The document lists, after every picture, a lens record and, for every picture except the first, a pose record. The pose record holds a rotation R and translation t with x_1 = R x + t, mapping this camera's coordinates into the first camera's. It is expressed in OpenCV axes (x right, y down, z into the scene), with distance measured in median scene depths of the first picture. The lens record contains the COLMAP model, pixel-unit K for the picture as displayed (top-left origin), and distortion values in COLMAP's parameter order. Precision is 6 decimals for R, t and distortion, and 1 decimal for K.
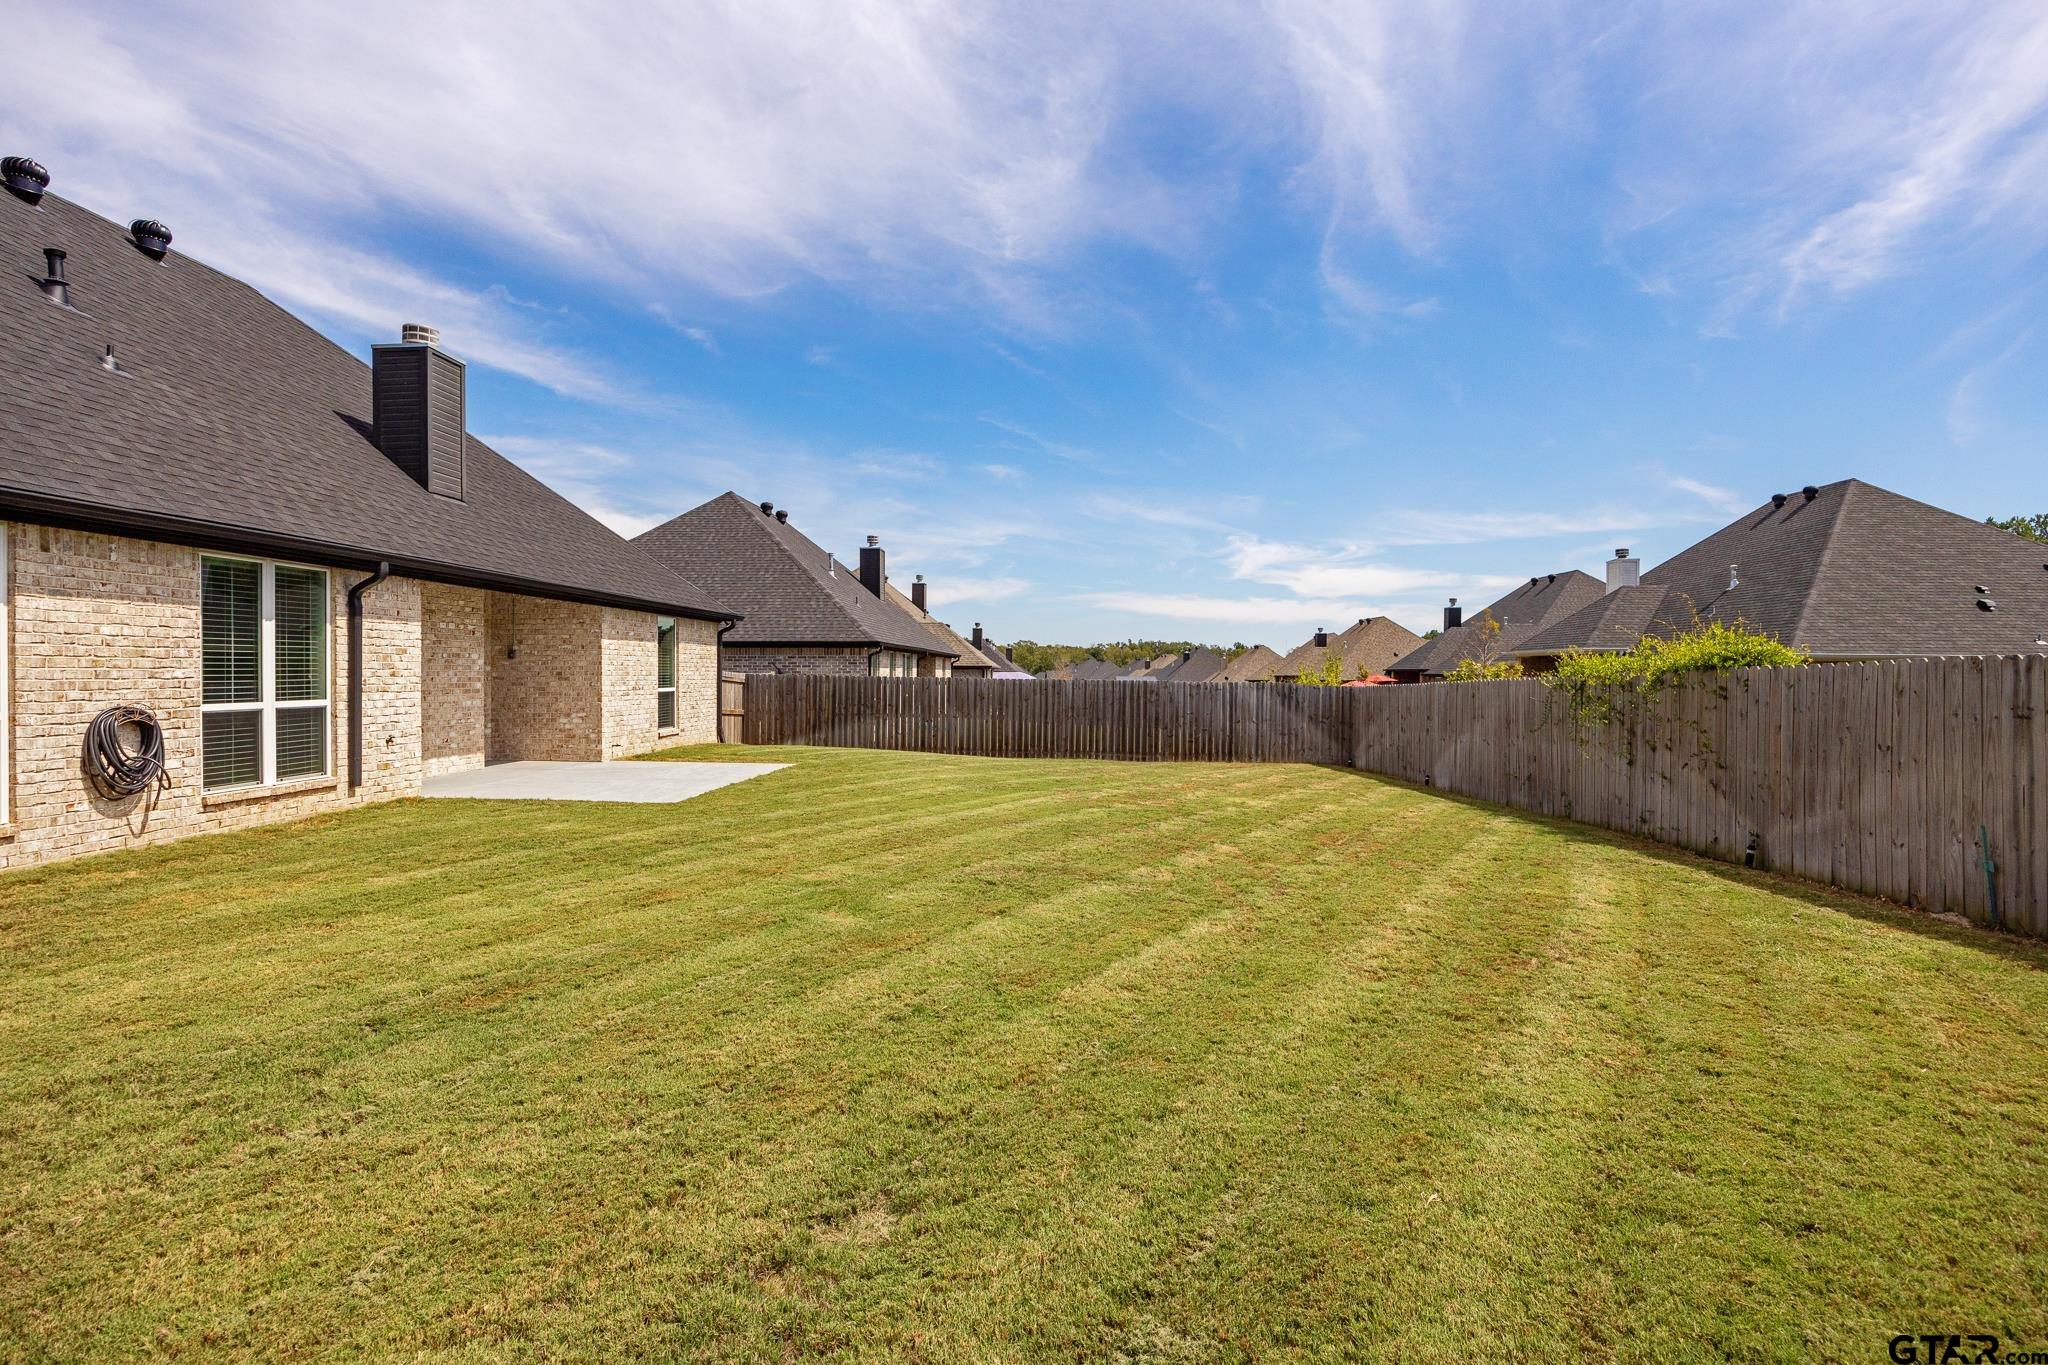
lens RADIAL K [[956.5, 0, 1024.0], [0, 956.5, 682.5], [0, 0, 1]] dist [0.000848, 0.000322]
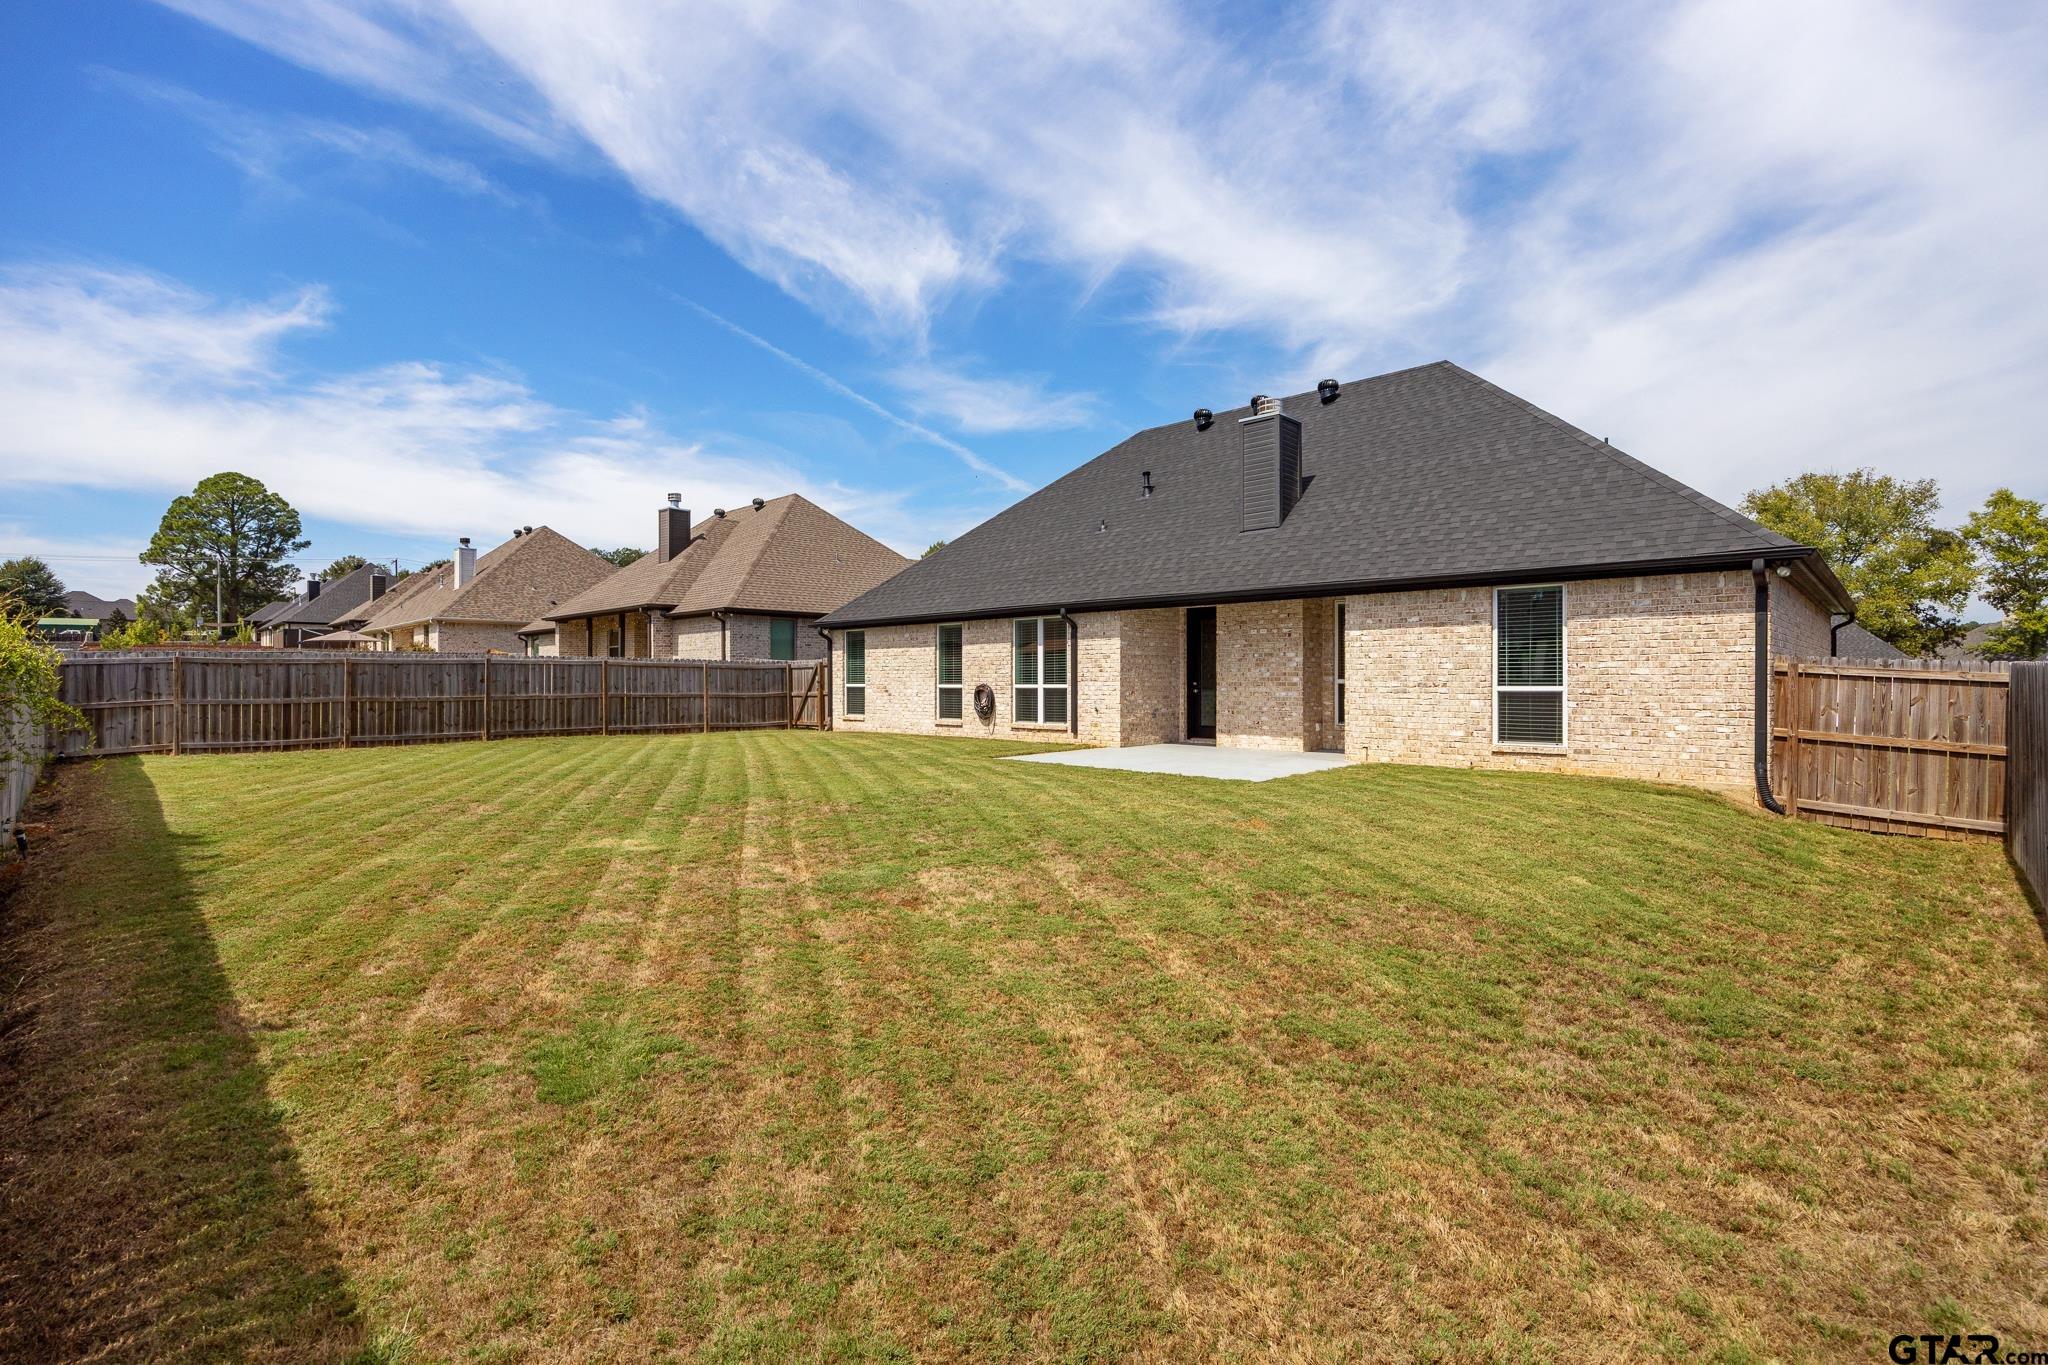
lens RADIAL K [[956.5, 0, 1024.0], [0, 956.5, 682.5], [0, 0, 1]] dist [0.000848, 0.000322]
pose [[-0.657109, -0.004328, -0.753784, 0.739844], [-0.009032, 0.999957, 0.002132, 0.010360], [0.753742, 0.008209, -0.657119, 2.138357]]
